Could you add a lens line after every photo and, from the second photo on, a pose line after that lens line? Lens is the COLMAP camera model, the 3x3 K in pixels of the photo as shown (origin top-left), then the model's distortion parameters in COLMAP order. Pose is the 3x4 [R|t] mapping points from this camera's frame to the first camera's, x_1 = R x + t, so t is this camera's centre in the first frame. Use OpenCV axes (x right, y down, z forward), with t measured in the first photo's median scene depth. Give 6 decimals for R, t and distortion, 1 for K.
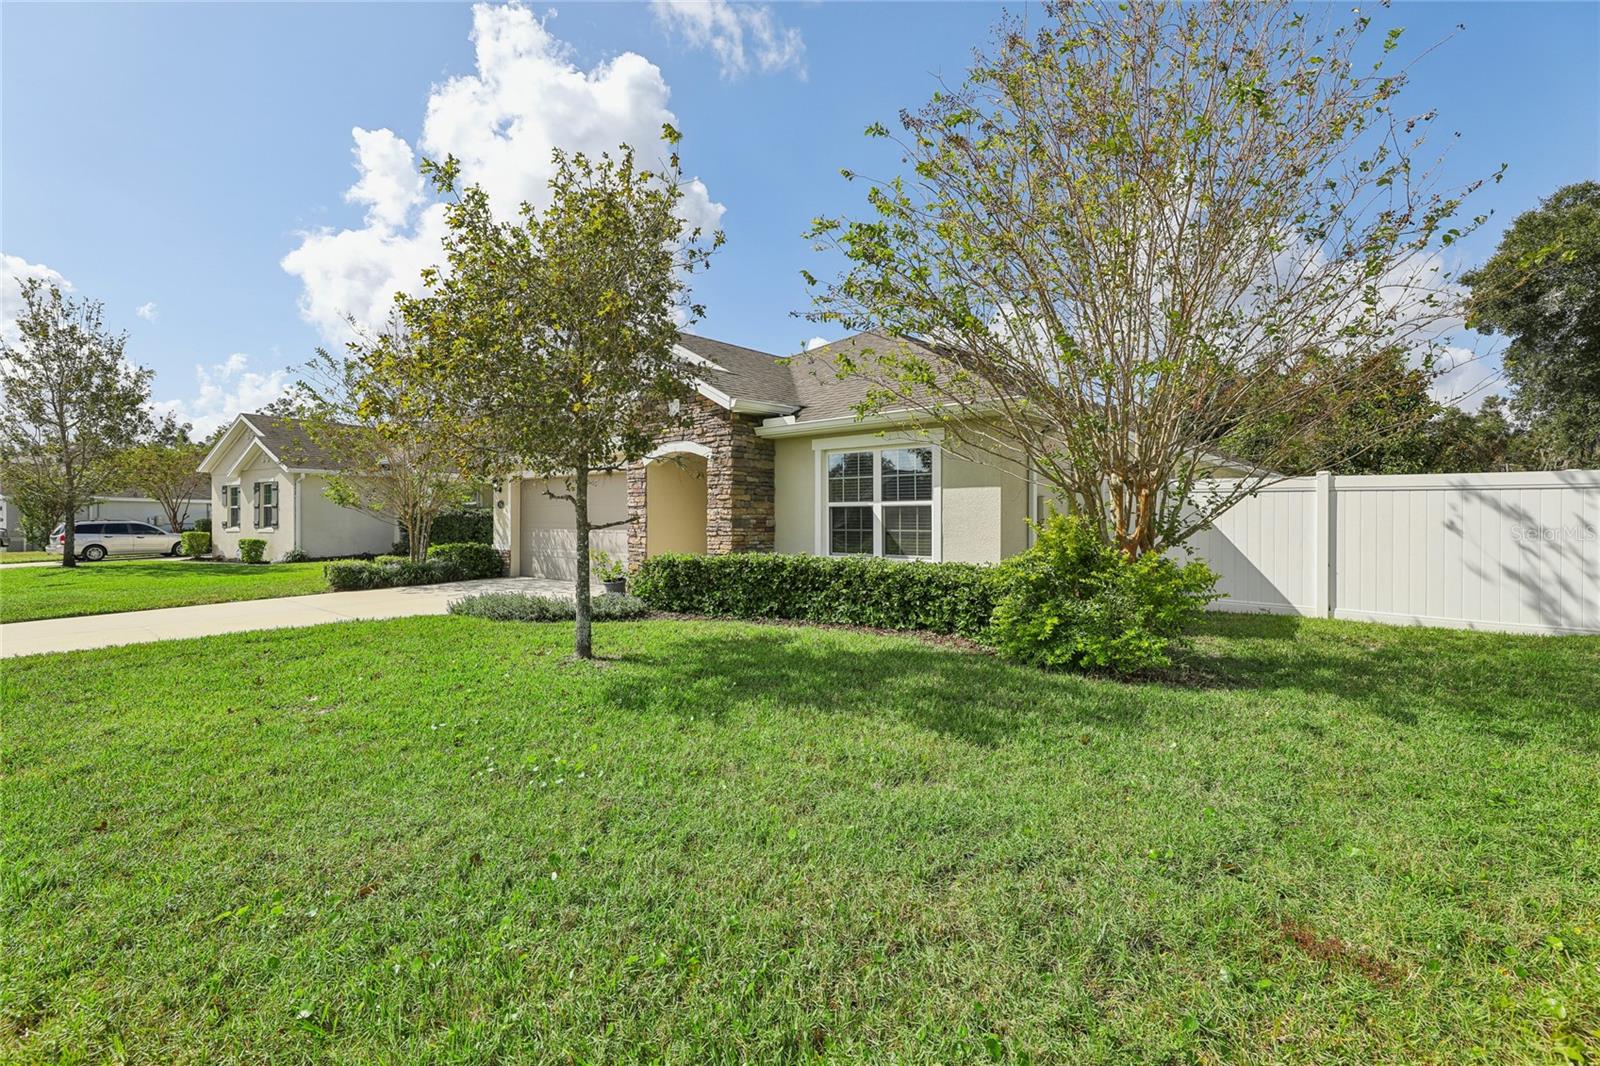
lens RADIAL K [[734.2, 0, 801.9], [0, 734.2, 528.1], [0, 0, 1]] dist [-0.019739, 0.000394]
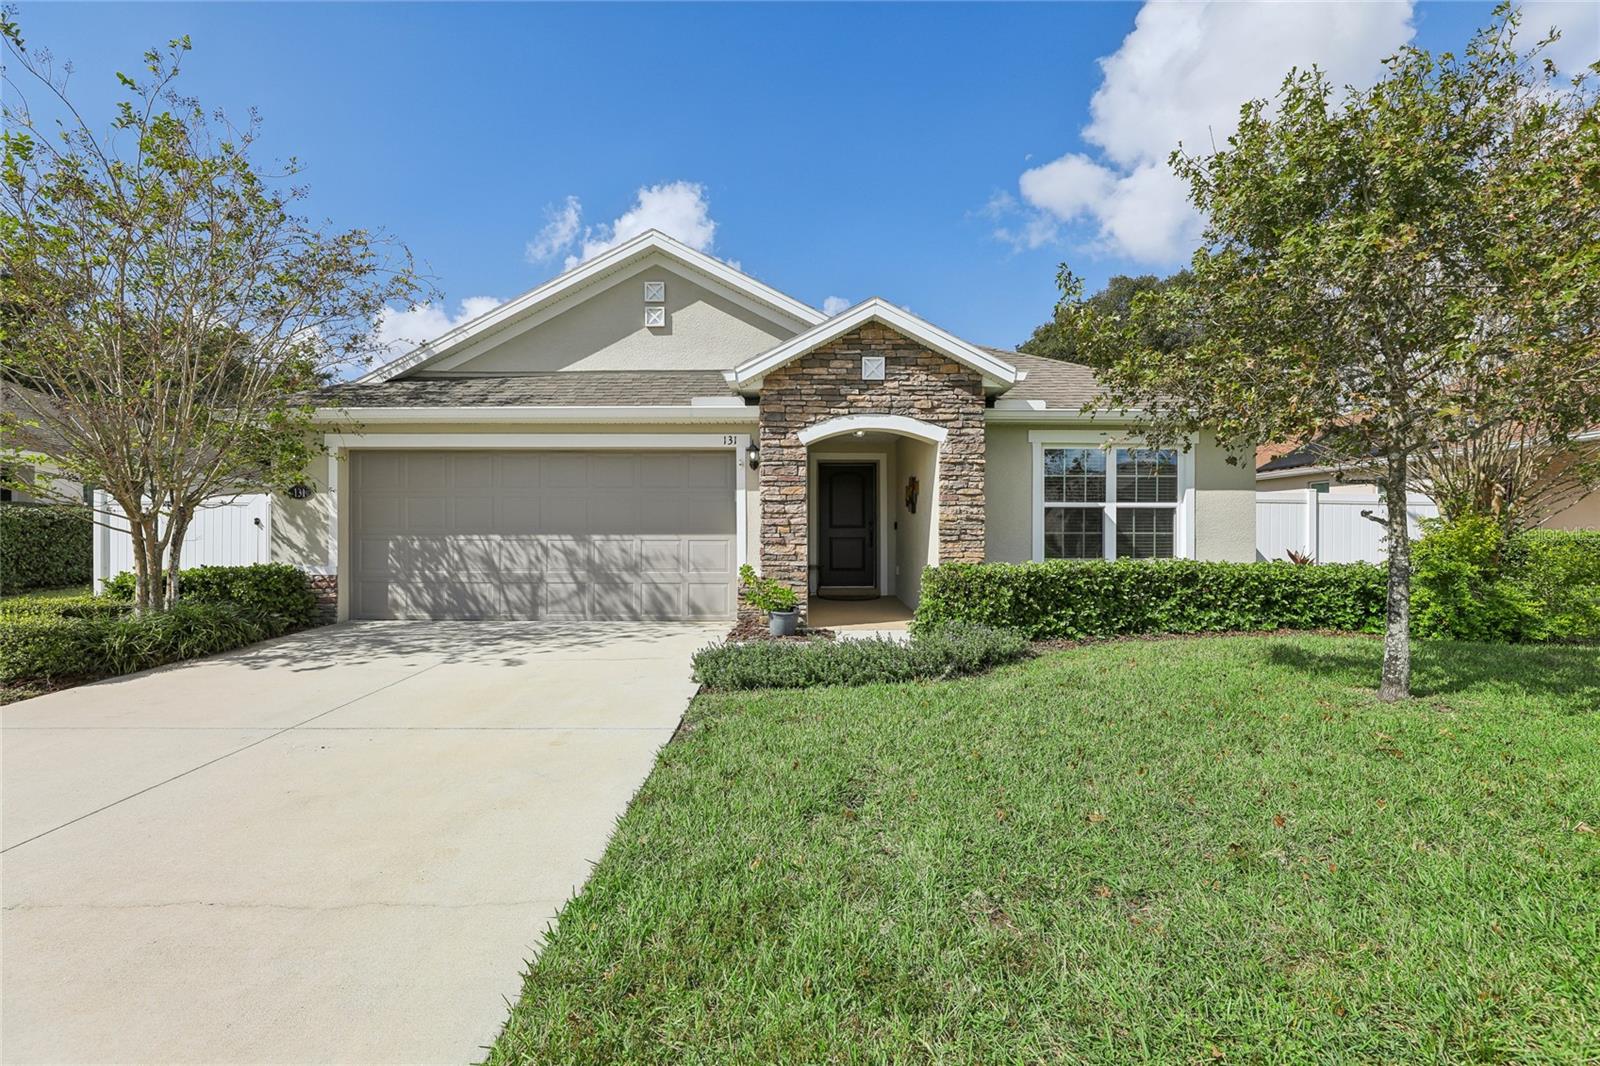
lens RADIAL K [[734.2, 0, 792.8], [0, 734.2, 548.0], [0, 0, 1]] dist [-0.019739, 0.000394]
pose [[0.736387, -0.018924, 0.676296, -0.829319], [0.003588, 0.999704, 0.024066, -0.001377], [-0.676551, -0.015295, 0.736237, 0.572979]]
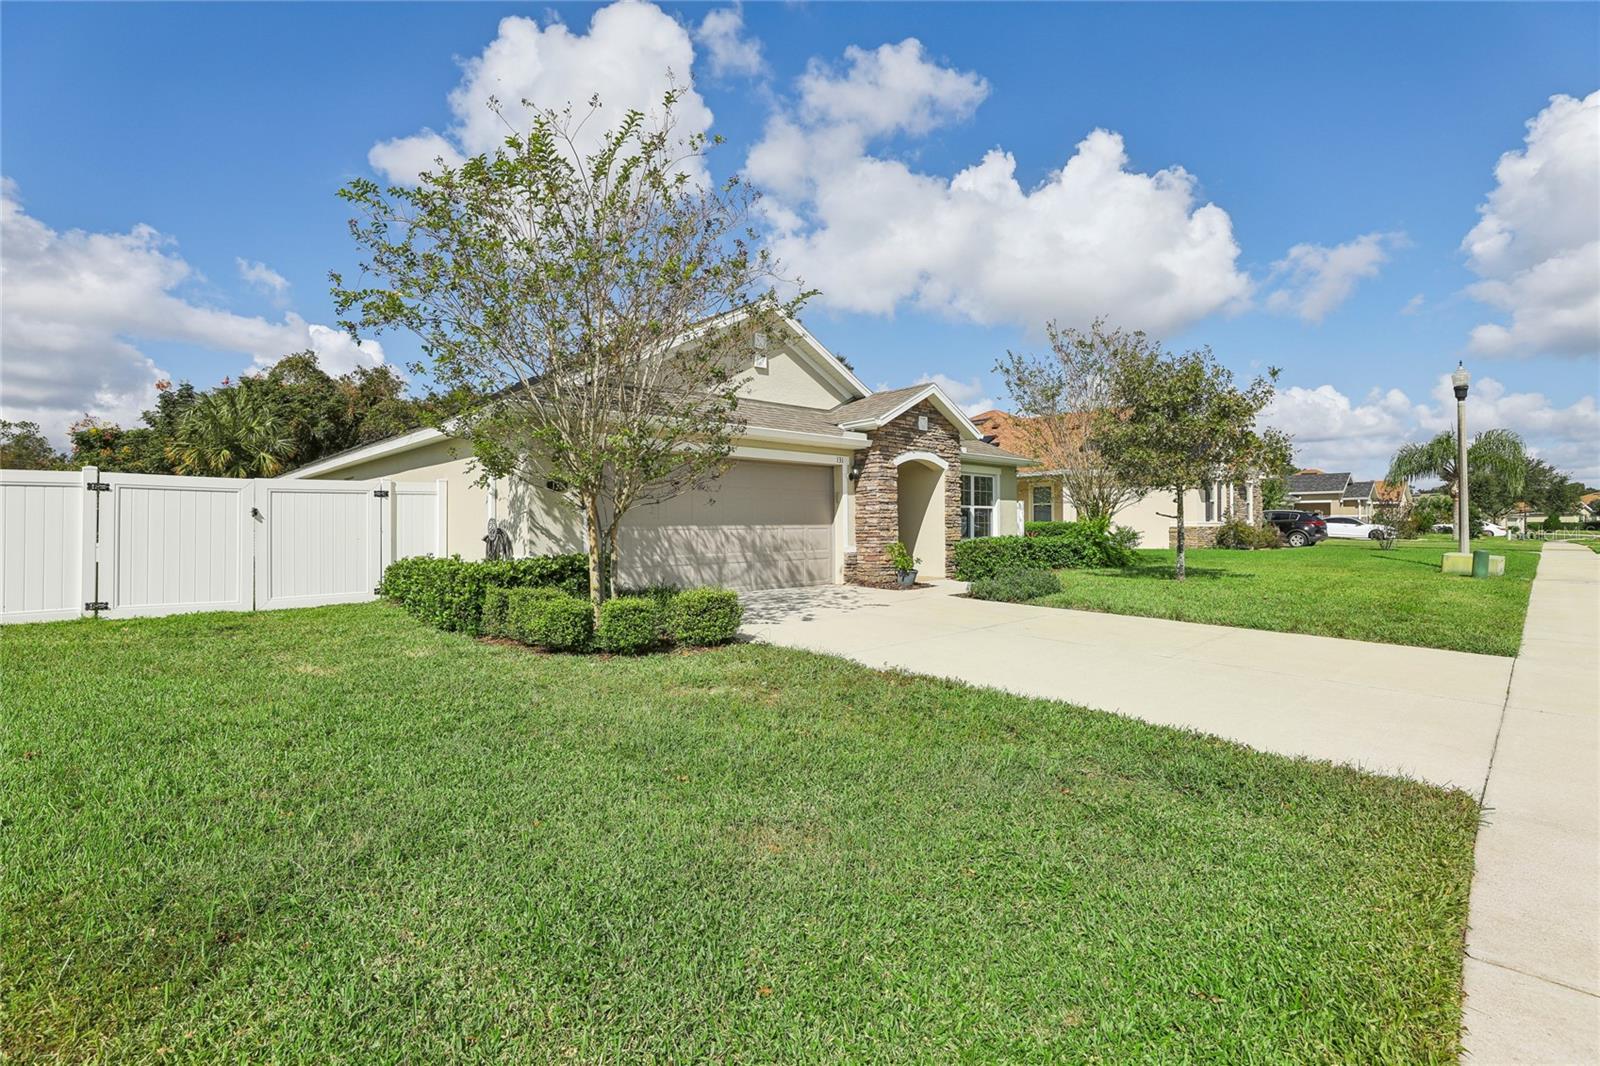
lens RADIAL K [[734.2, 0, 805.5], [0, 734.2, 518.7], [0, 0, 1]] dist [-0.019739, 0.000394]
pose [[0.061407, 0.005378, 0.998098, -1.586893], [0.009171, 0.999940, -0.005953, 0.000892], [-0.998071, 0.009520, 0.061354, 1.263706]]
